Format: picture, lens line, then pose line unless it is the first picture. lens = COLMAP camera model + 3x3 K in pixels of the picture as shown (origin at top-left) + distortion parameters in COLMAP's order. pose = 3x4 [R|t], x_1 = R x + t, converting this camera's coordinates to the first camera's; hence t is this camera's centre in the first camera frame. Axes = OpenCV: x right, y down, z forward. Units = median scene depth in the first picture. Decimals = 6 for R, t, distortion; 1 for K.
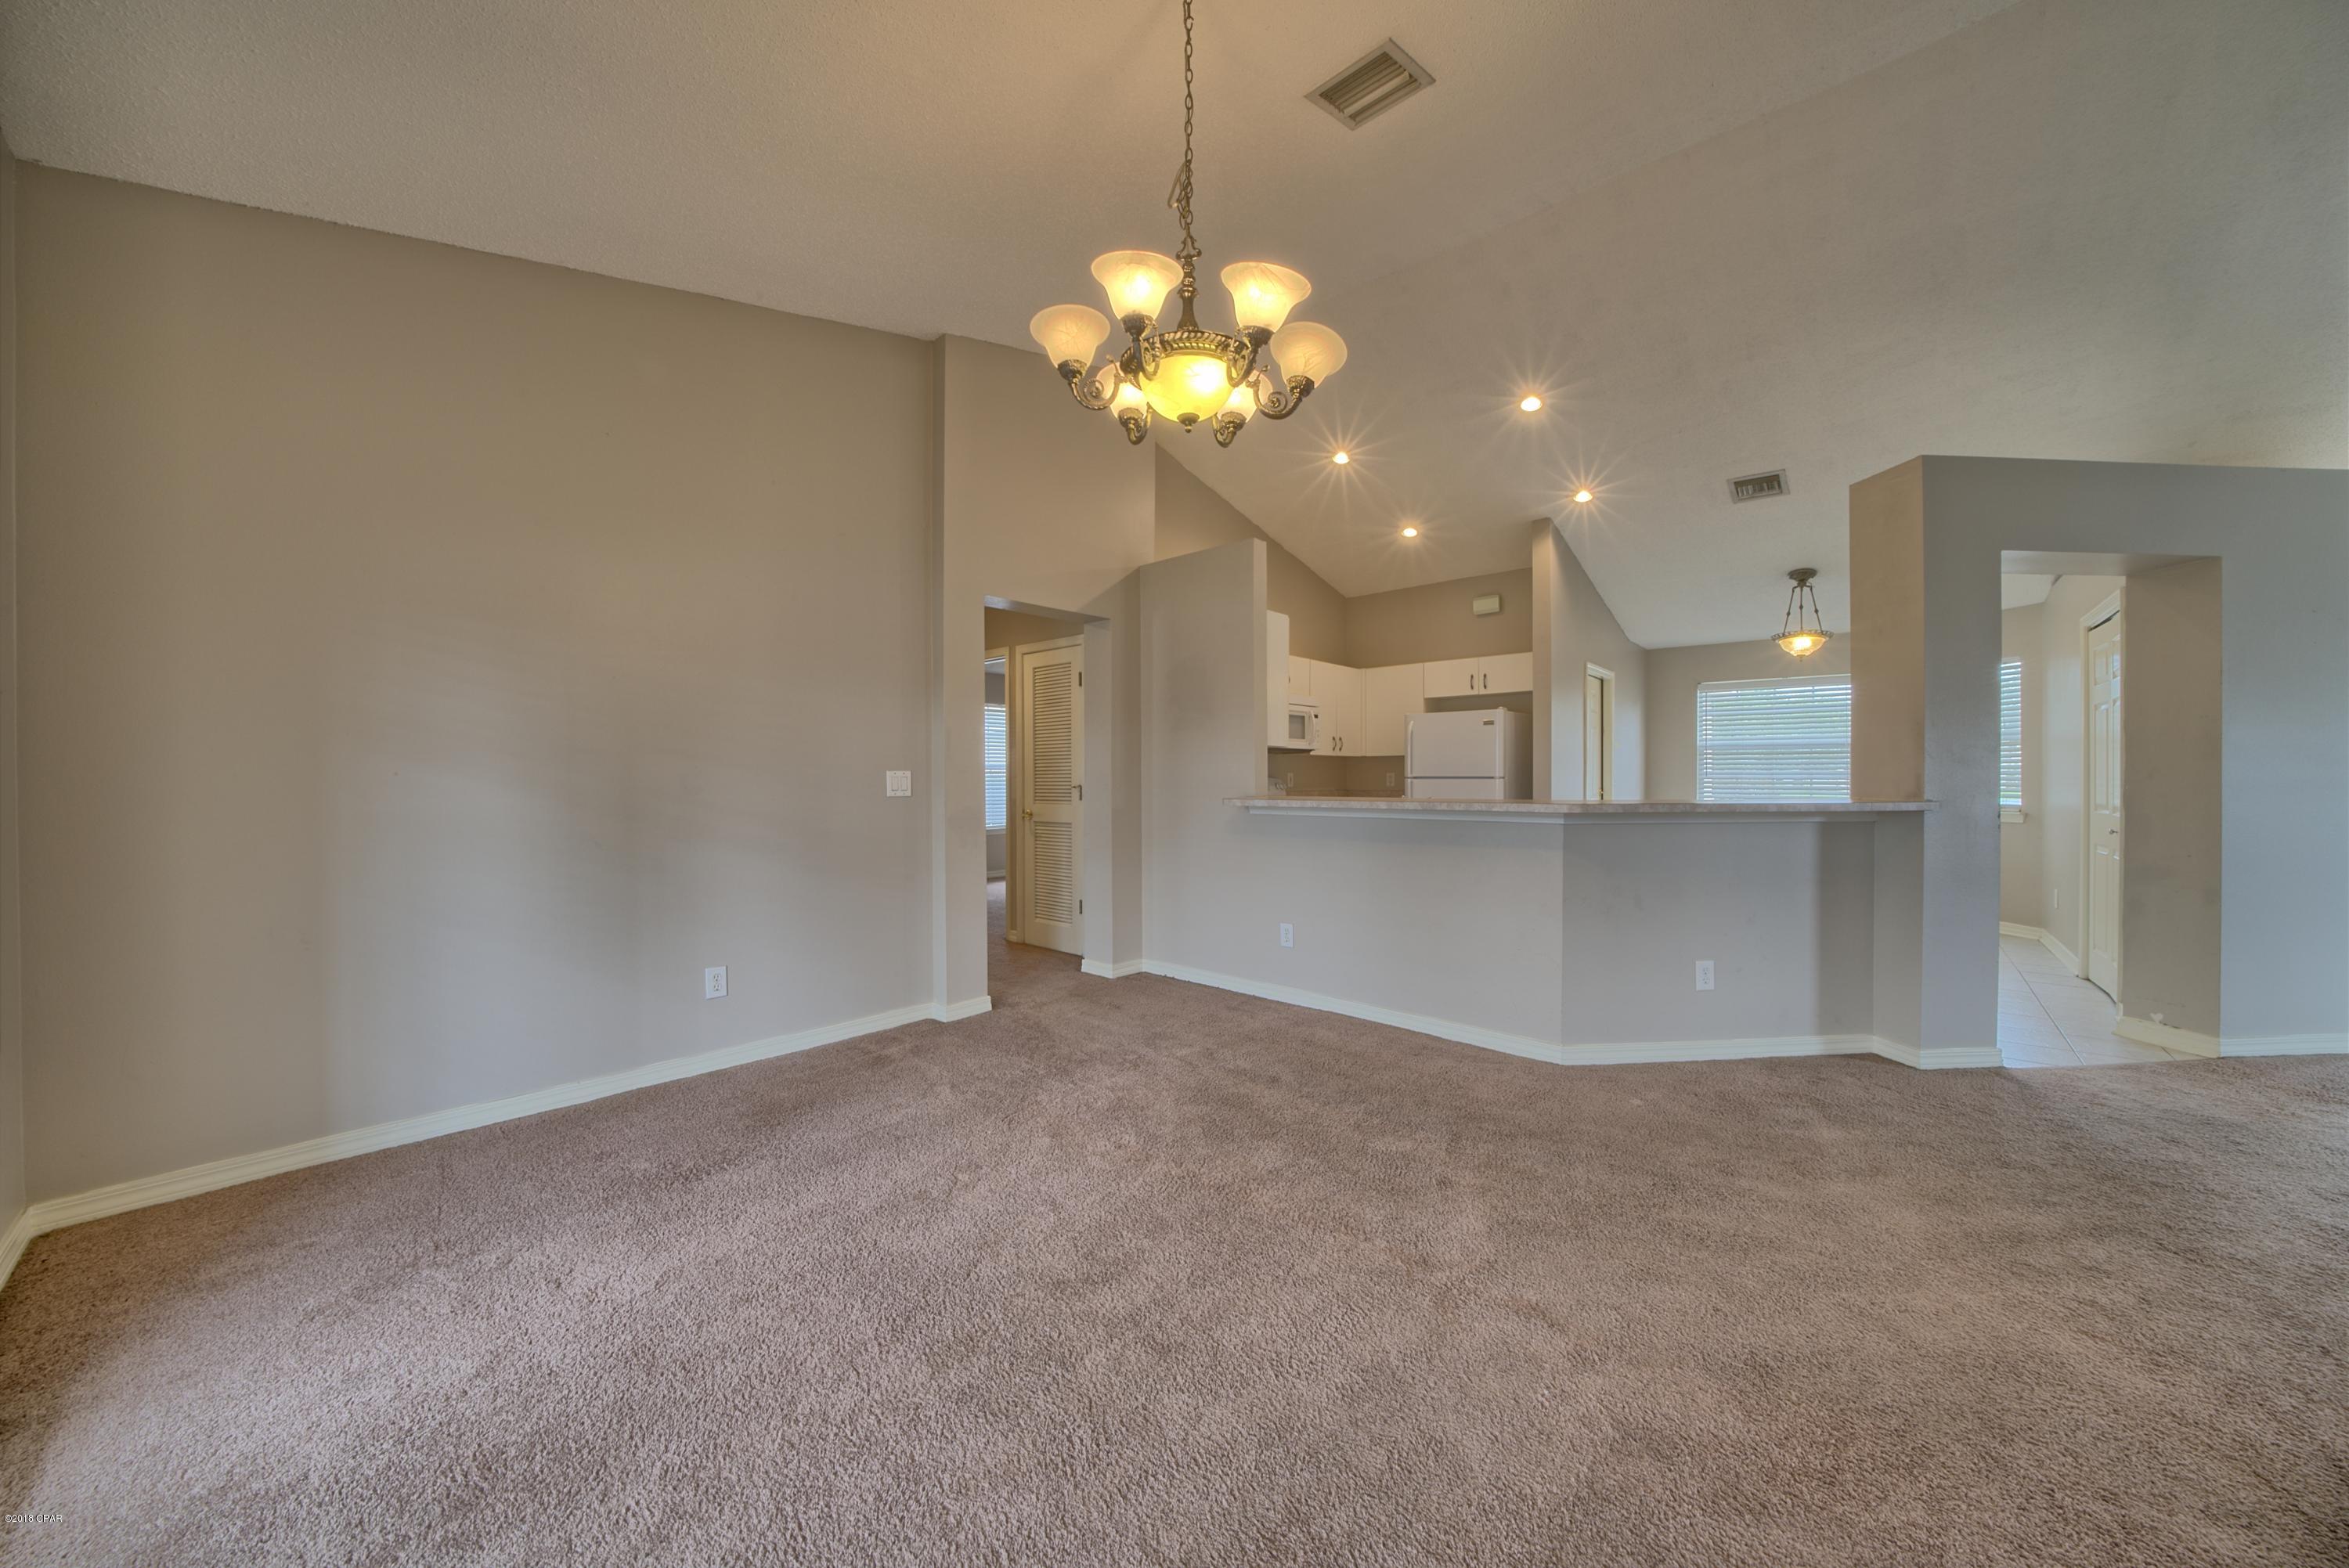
lens RADIAL K [[808.7, 0, 1167.9], [0, 808.7, 781.8], [0, 0, 1]] dist [-0.024945, 0.002101]
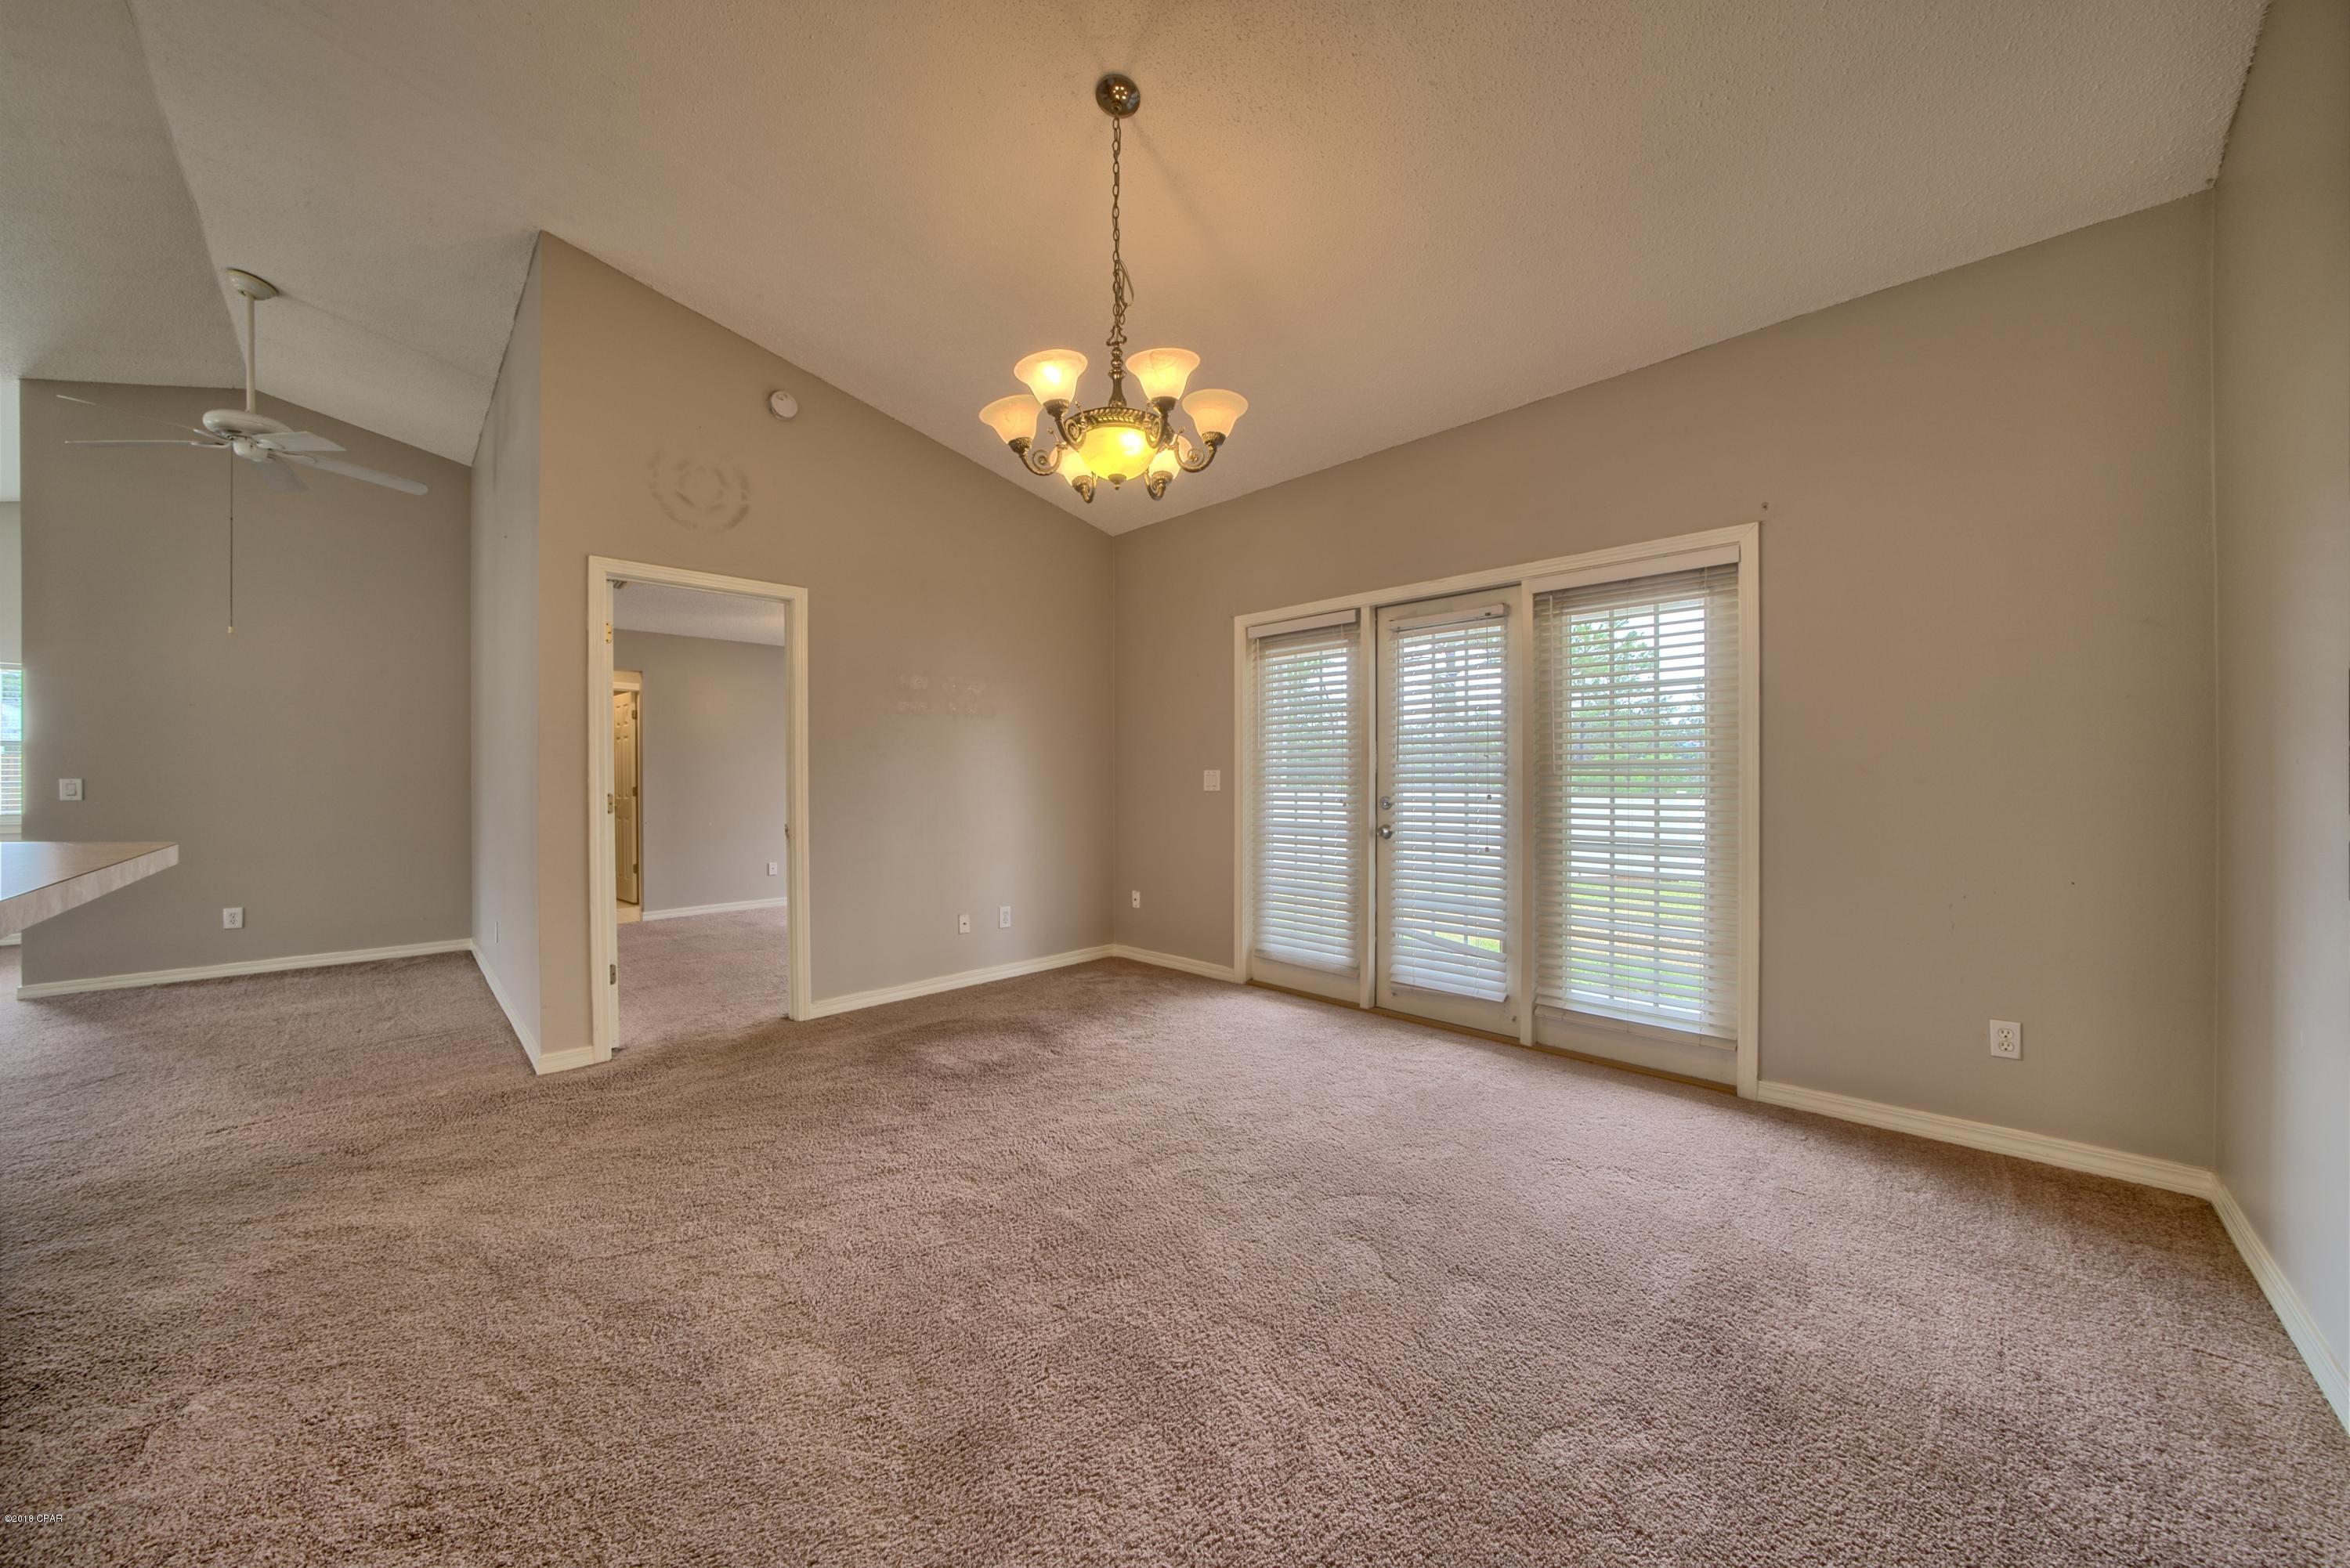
lens RADIAL K [[809.1, 0, 1168.4], [0, 809.1, 781.8], [0, 0, 1]] dist [-0.024945, 0.002101]
pose [[-0.998320, 0.007743, 0.057414, -0.057952], [0.008210, 0.999935, 0.007916, -0.003932], [-0.057349, 0.008374, -0.998319, 1.111679]]
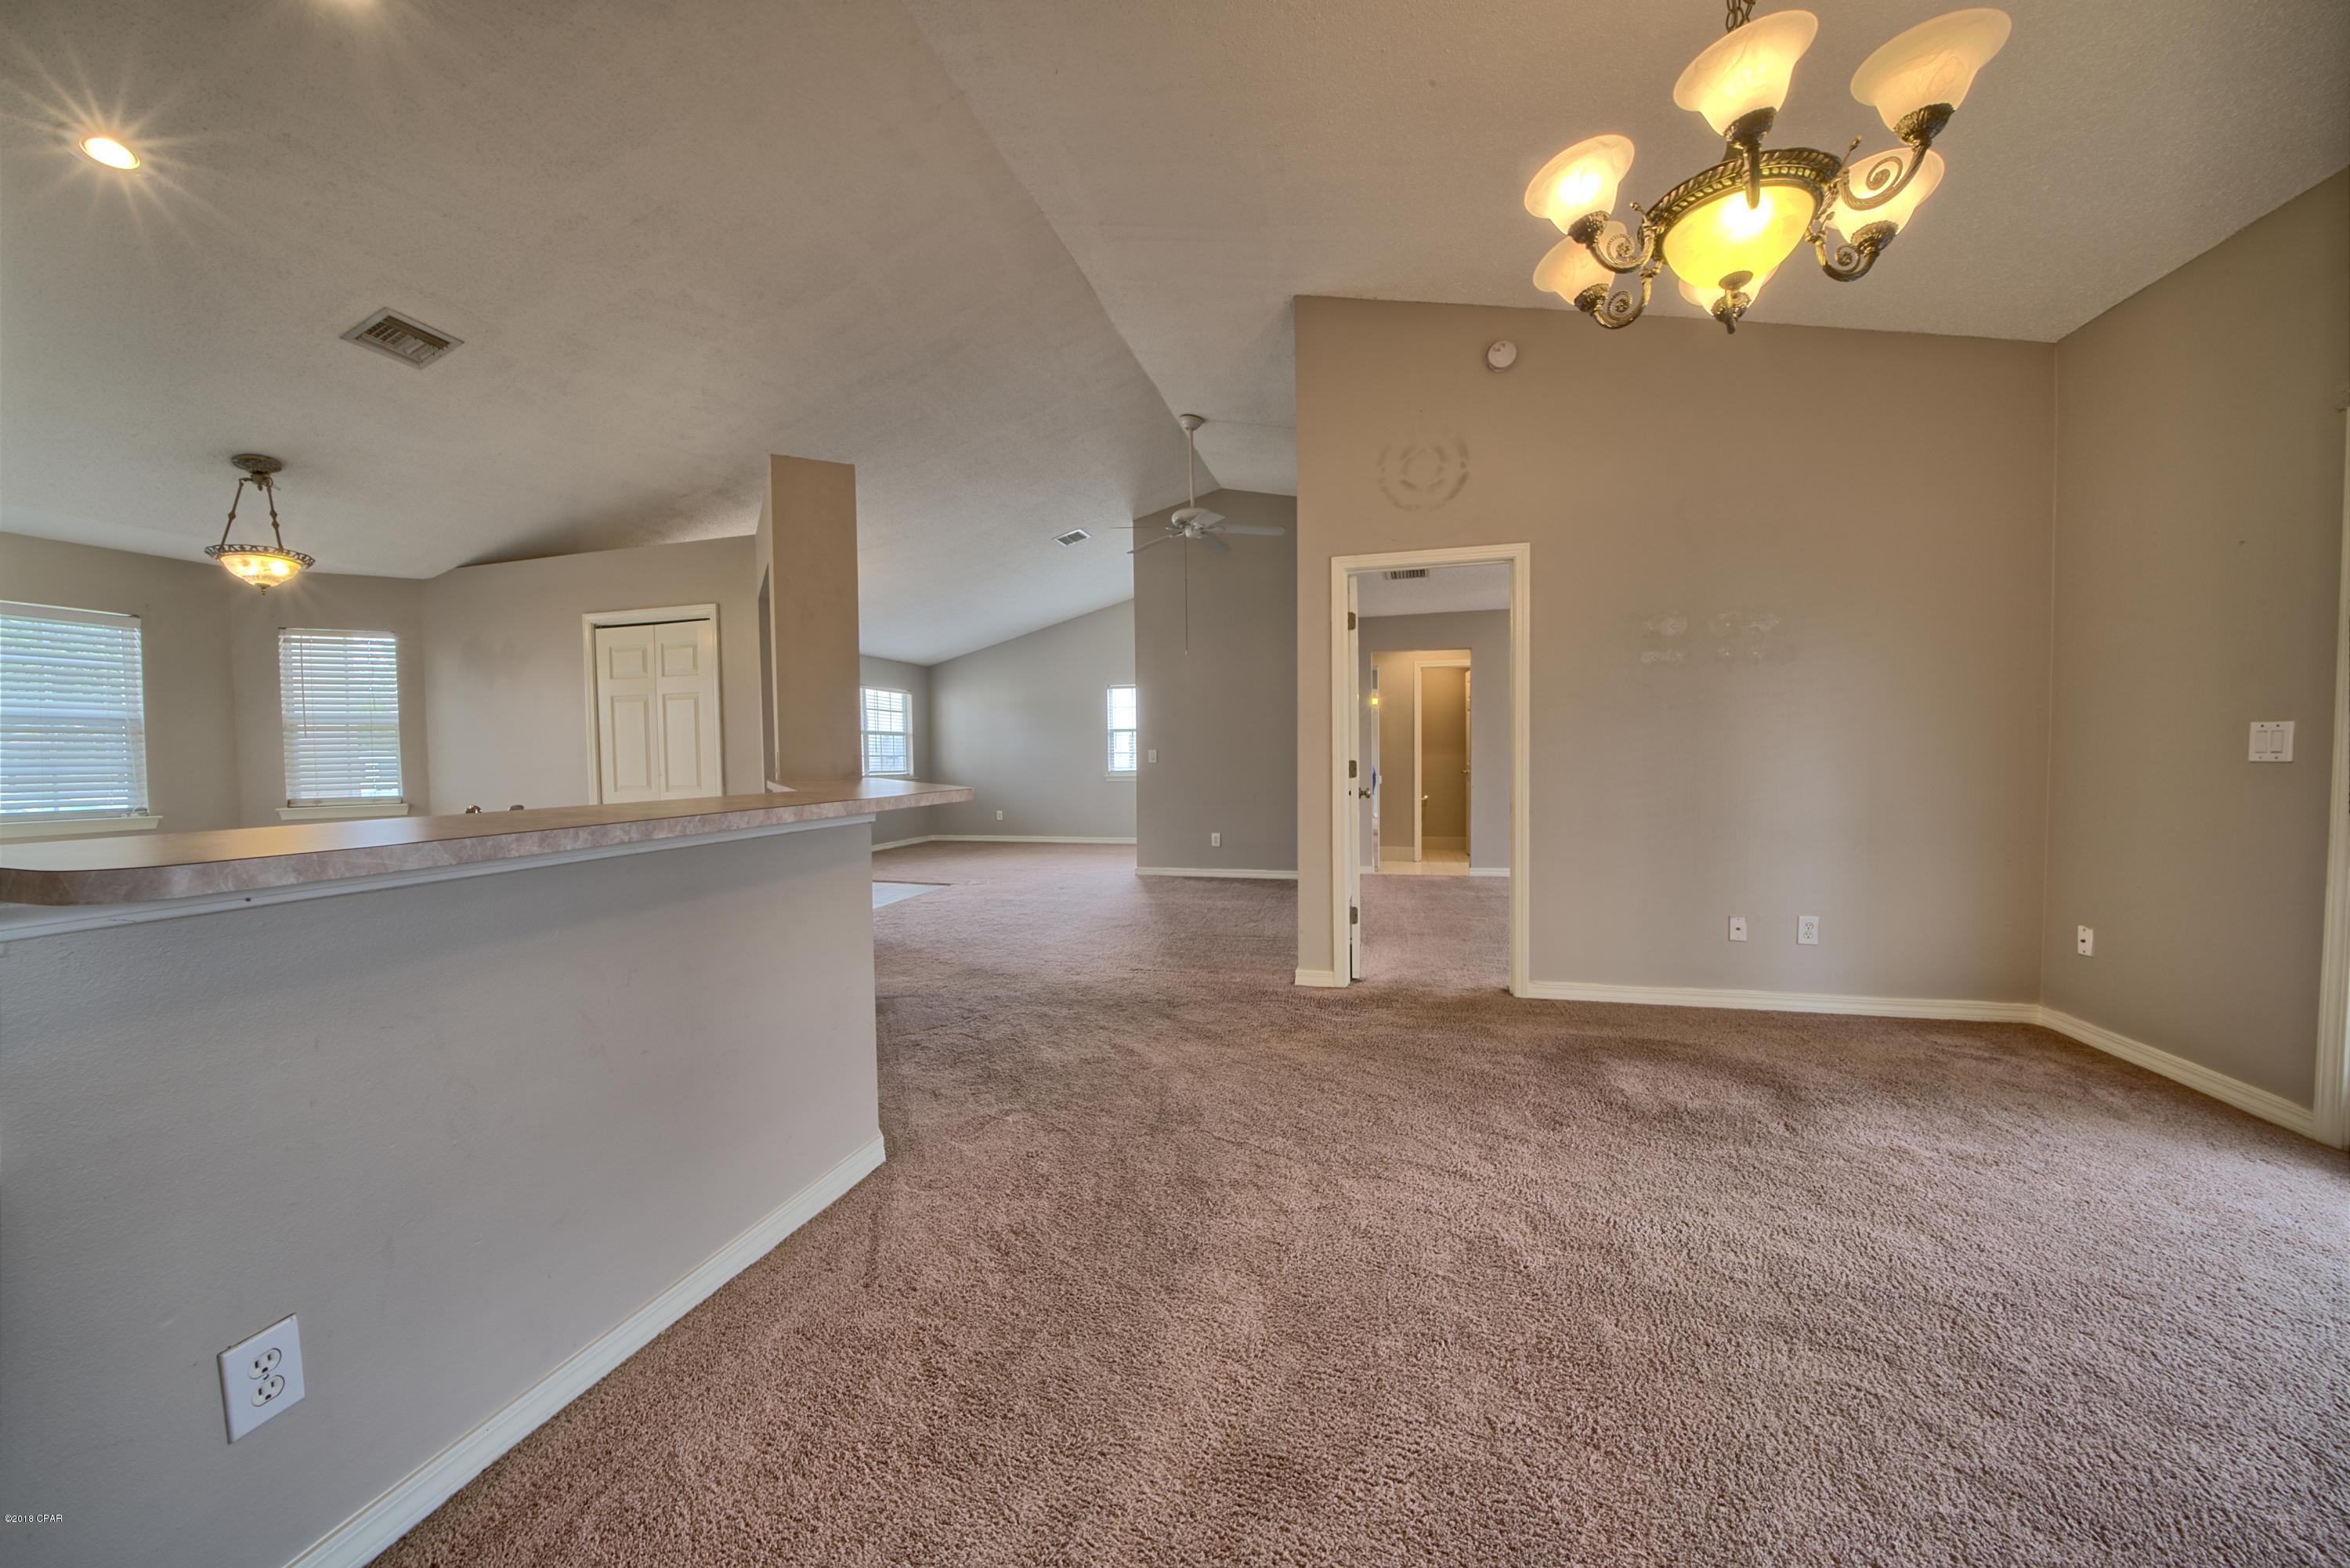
lens RADIAL K [[809.1, 0, 1168.4], [0, 809.1, 781.8], [0, 0, 1]] dist [-0.024945, 0.002101]
pose [[-0.447688, -0.021754, 0.893925, -0.213989], [0.018912, 0.999250, 0.033788, -0.000715], [-0.893990, 0.032033, -0.446941, 0.936029]]
